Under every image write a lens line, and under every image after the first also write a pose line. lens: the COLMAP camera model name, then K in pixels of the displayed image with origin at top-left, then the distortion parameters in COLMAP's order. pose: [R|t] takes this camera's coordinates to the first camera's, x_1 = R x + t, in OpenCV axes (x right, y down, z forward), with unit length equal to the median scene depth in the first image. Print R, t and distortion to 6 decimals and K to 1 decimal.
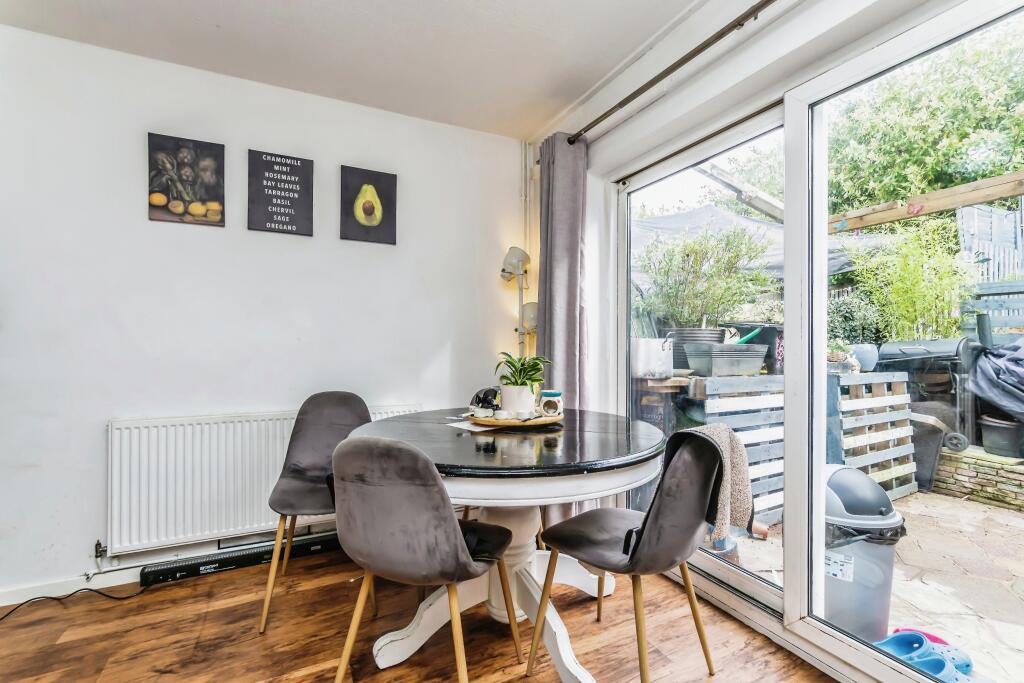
lens RADIAL K [[454.9, 0, 510.4], [0, 454.9, 344.3], [0, 0, 1]] dist [-0.001321, 0.000199]
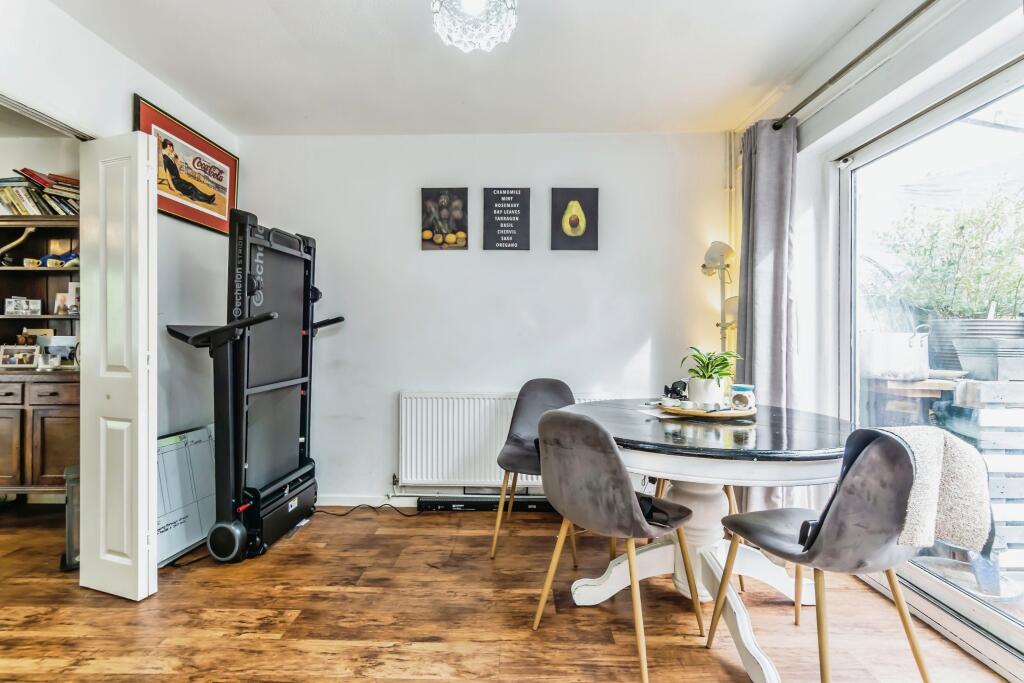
lens RADIAL K [[454.9, 0, 510.4], [0, 454.9, 344.3], [0, 0, 1]] dist [-0.001321, 0.000199]
pose [[0.892887, 0.006507, -0.450233, 0.078238], [-0.000700, 0.999914, 0.013063, -0.001897], [0.450280, -0.011349, 0.892815, -0.127781]]
